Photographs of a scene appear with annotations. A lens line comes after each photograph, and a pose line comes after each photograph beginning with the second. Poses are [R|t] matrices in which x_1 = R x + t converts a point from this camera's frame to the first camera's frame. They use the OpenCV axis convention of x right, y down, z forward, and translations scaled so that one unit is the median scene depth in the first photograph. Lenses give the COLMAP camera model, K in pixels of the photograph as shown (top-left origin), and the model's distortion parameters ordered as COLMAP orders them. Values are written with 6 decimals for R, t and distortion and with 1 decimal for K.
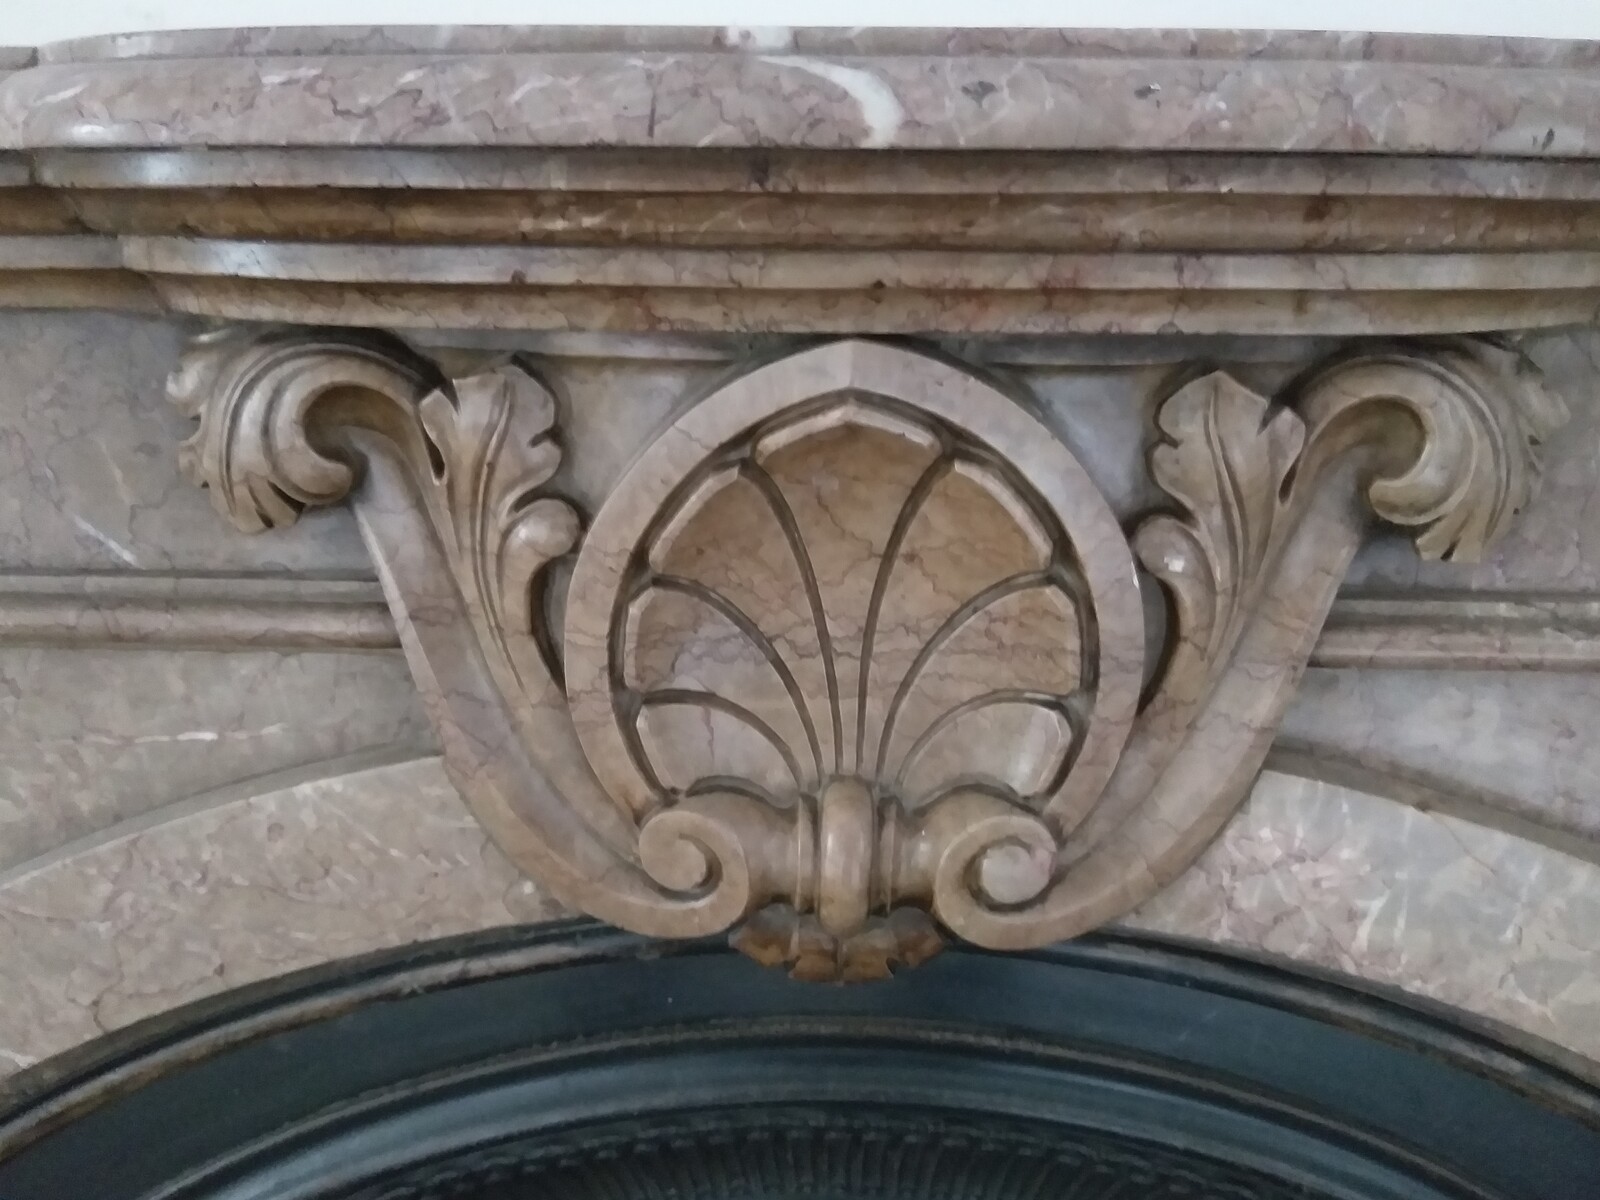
lens RADIAL K [[1220.4, 0, 804.1], [0, 1220.4, 526.5], [0, 0, 1]] dist [0.040441, -0.100434]
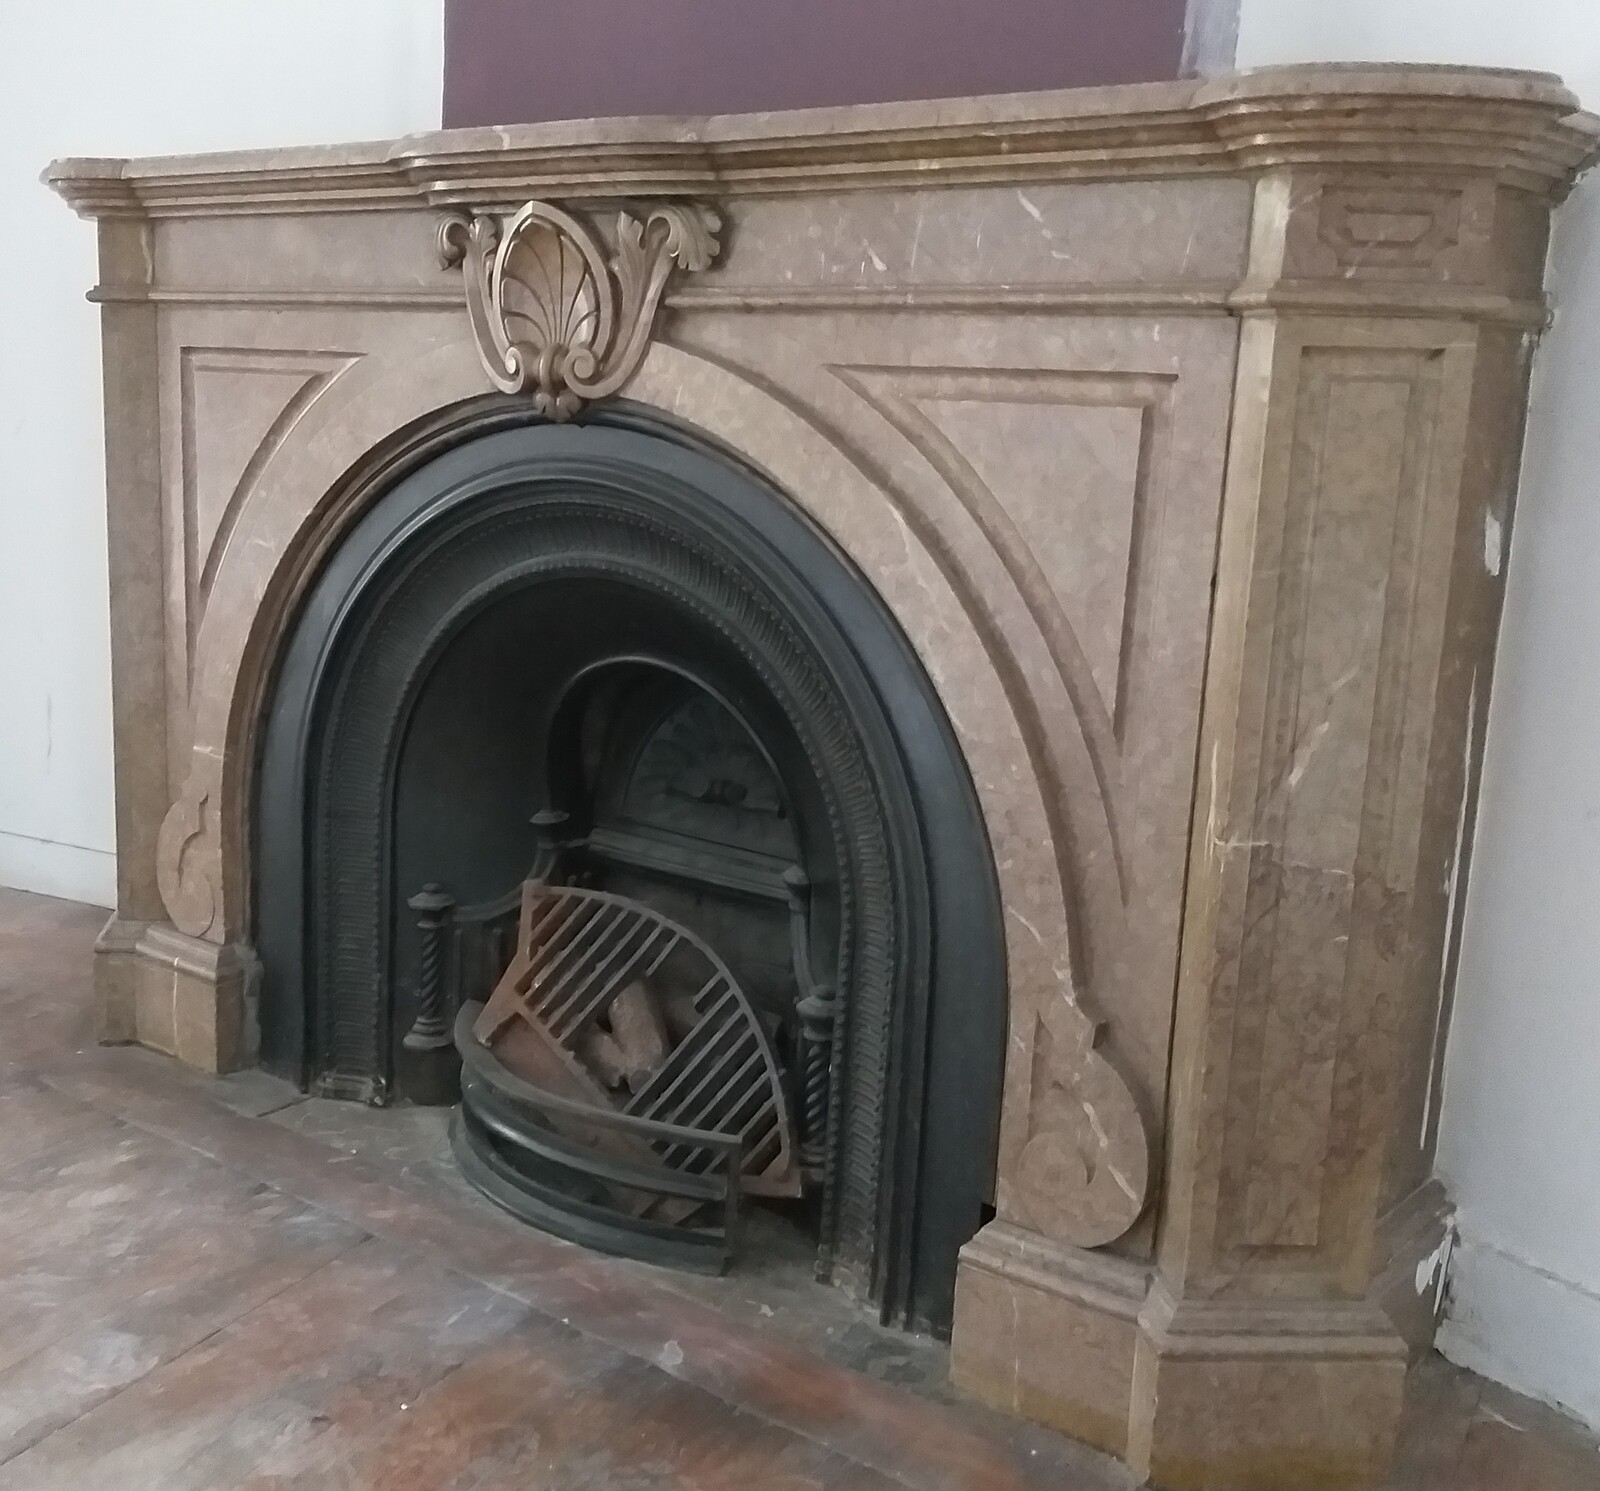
lens RADIAL K [[1934.3, 0, 616.1], [0, 1934.3, 765.8], [0, 0, 1]] dist [0.095541, -0.226436]
pose [[0.771975, 0.144119, -0.619100, 3.837281], [-0.183747, 0.982974, -0.000296, 1.391408], [0.608516, 0.113986, 0.785312, -3.130907]]
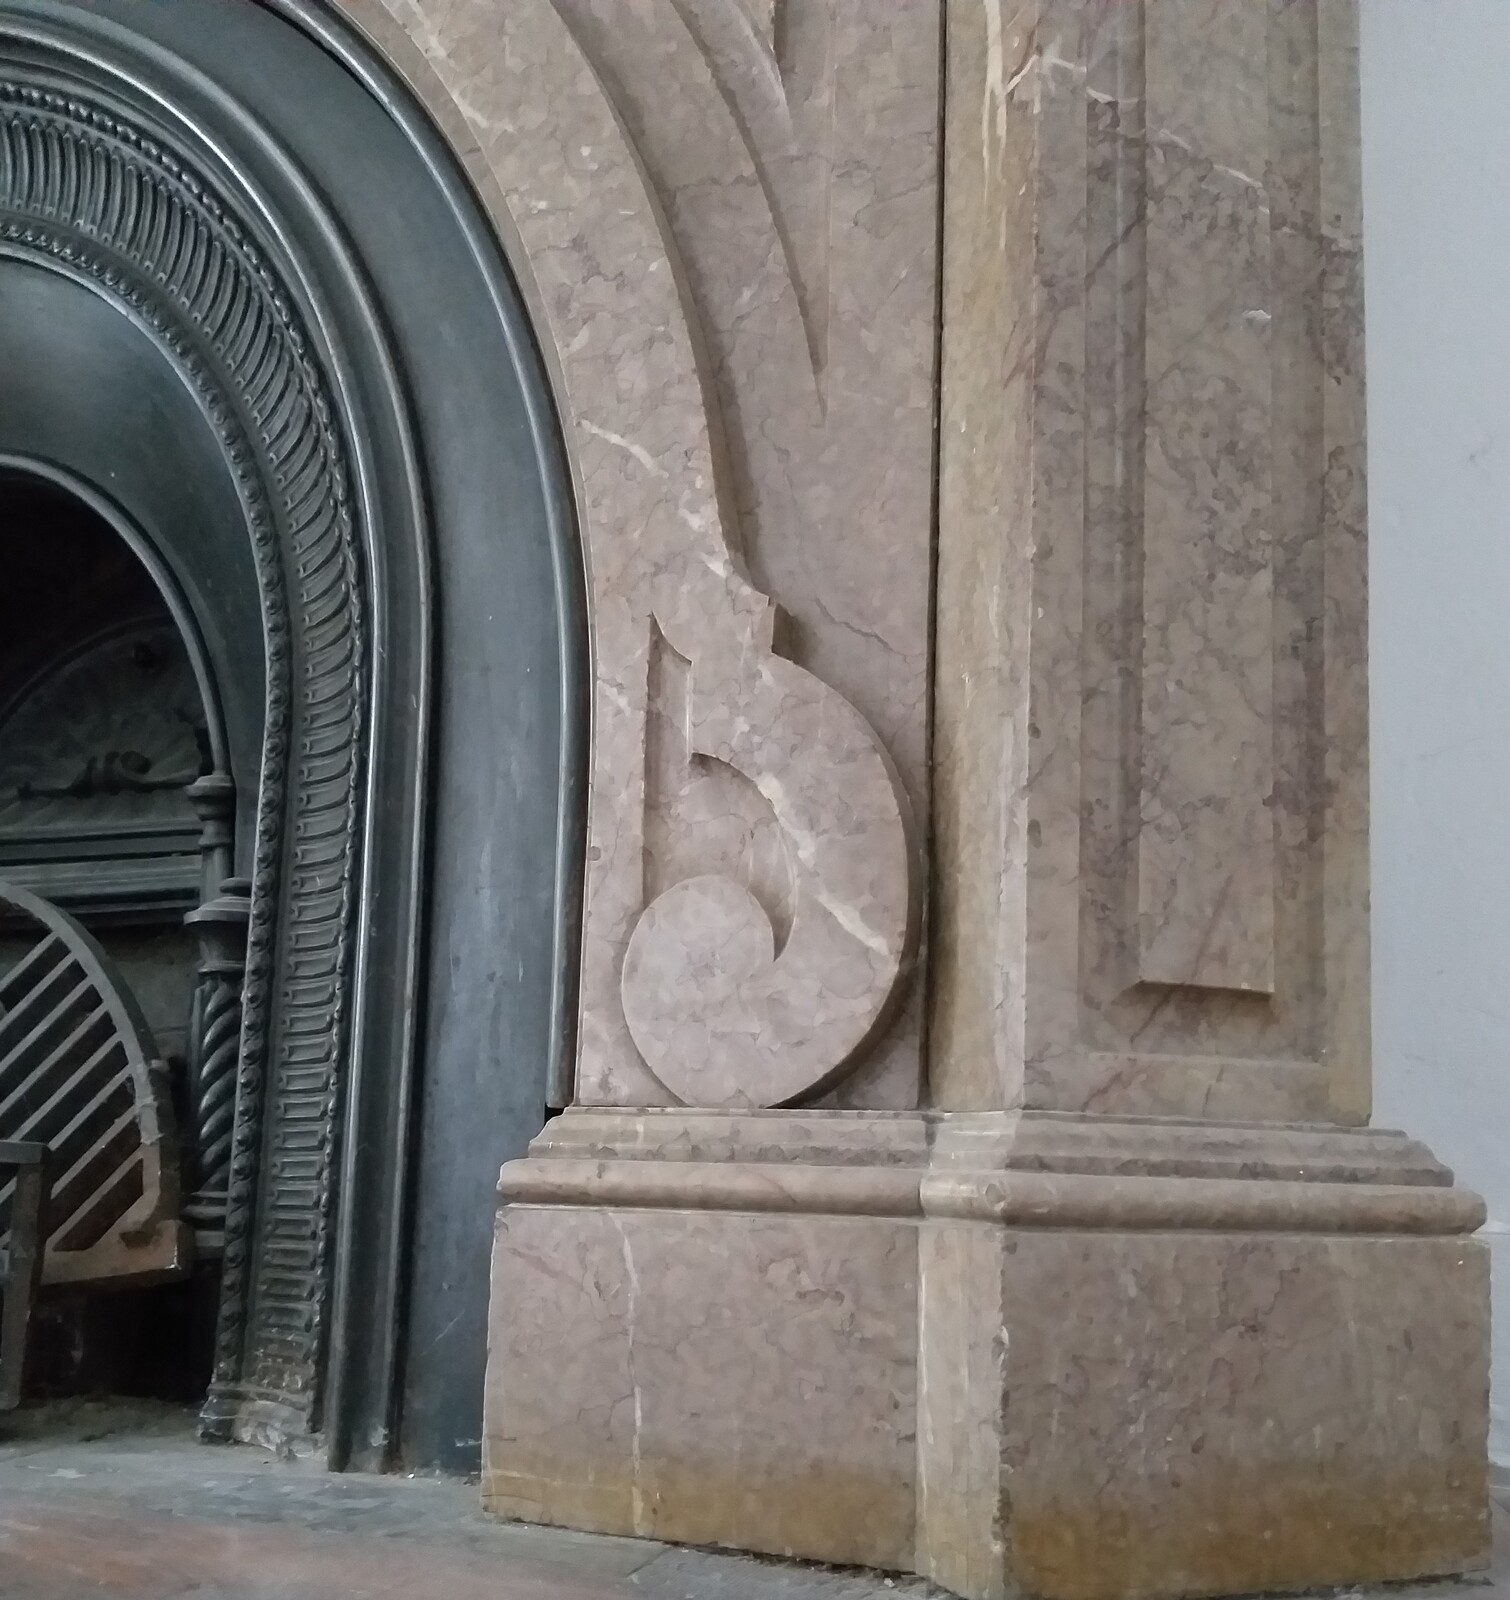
lens RADIAL K [[1596.5, 0, 753.0], [0, 1596.5, 989.0], [0, 0, 1]] dist [0.102761, -0.281395]
pose [[0.936392, -0.015745, -0.350602, 2.494564], [-0.108498, 0.937068, -0.331861, 2.838572], [0.333763, 0.348792, 0.875755, -0.057250]]
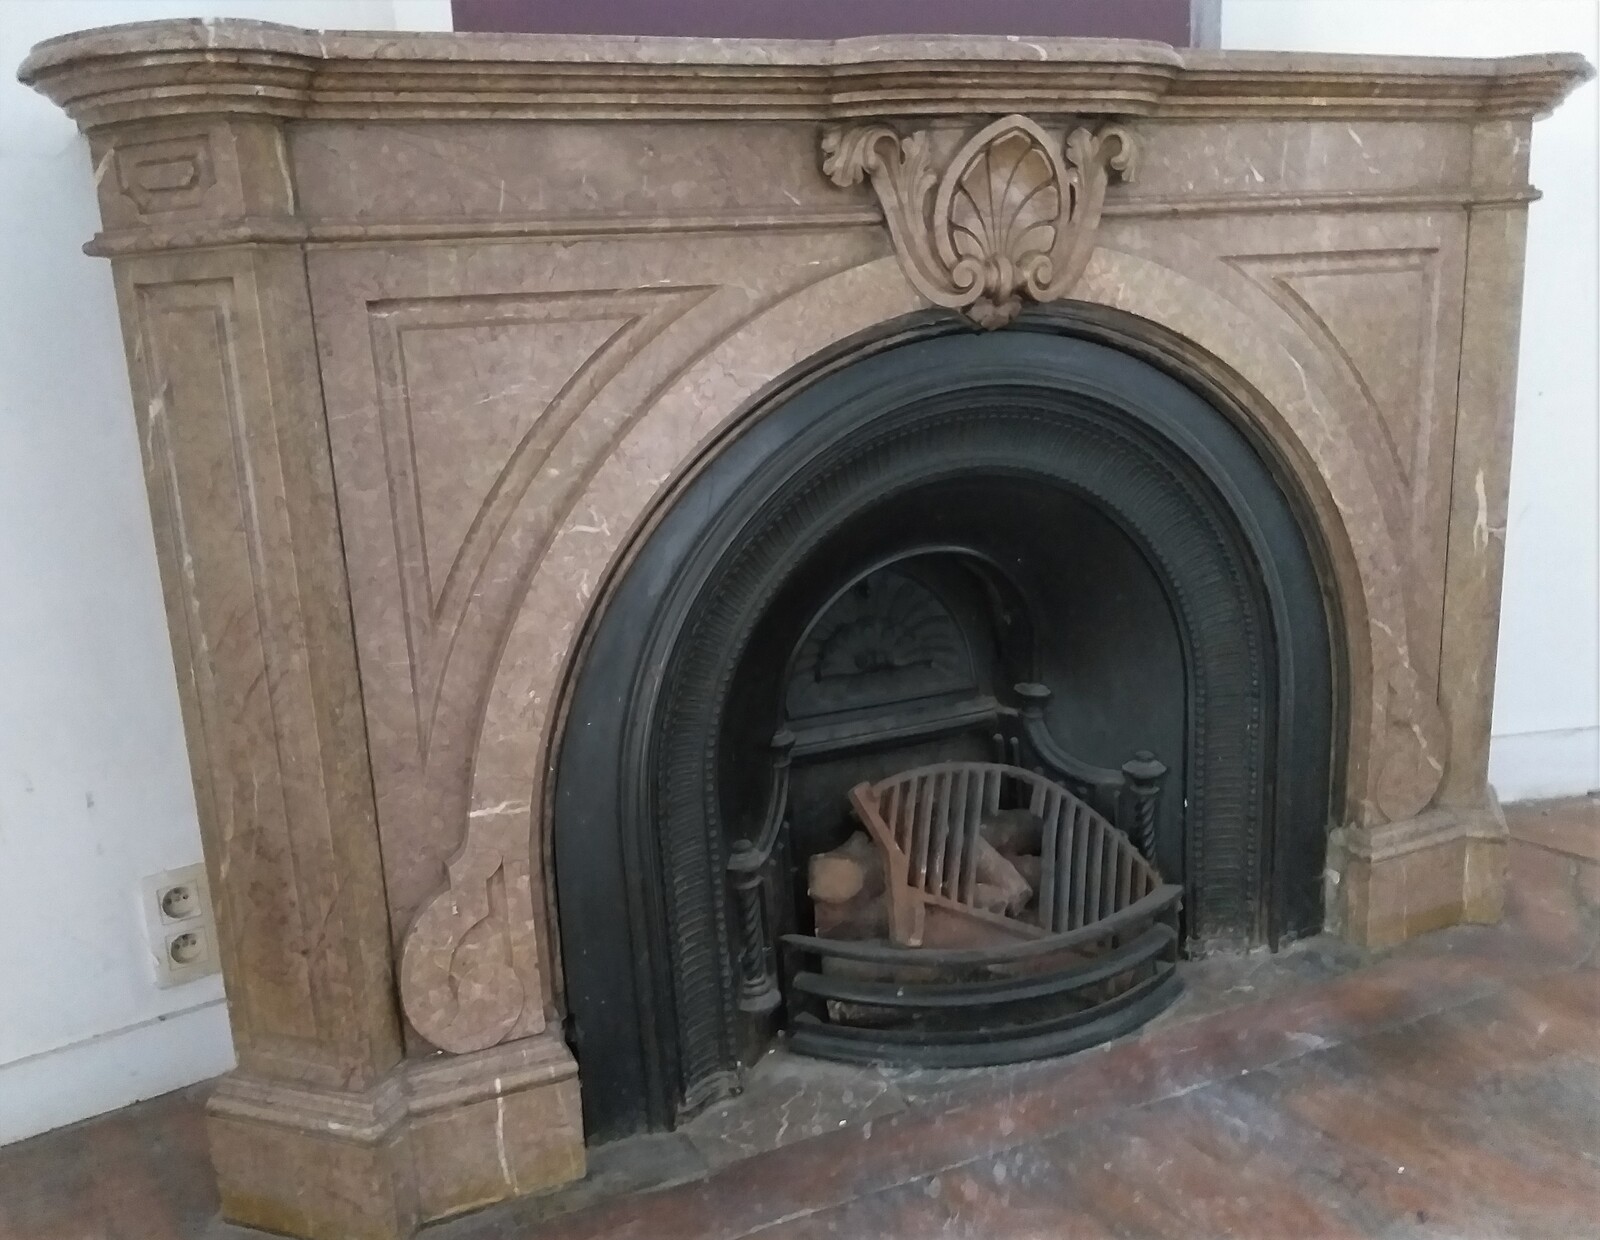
lens RADIAL K [[1373.6, 0, 768.5], [0, 1373.6, 644.4], [0, 0, 1]] dist [0.078466, -0.153902]
pose [[0.903754, -0.154017, 0.399383, -2.468131], [0.167475, 0.985876, 0.001216, 1.268117], [-0.393930, 0.065788, 0.916783, -2.465432]]
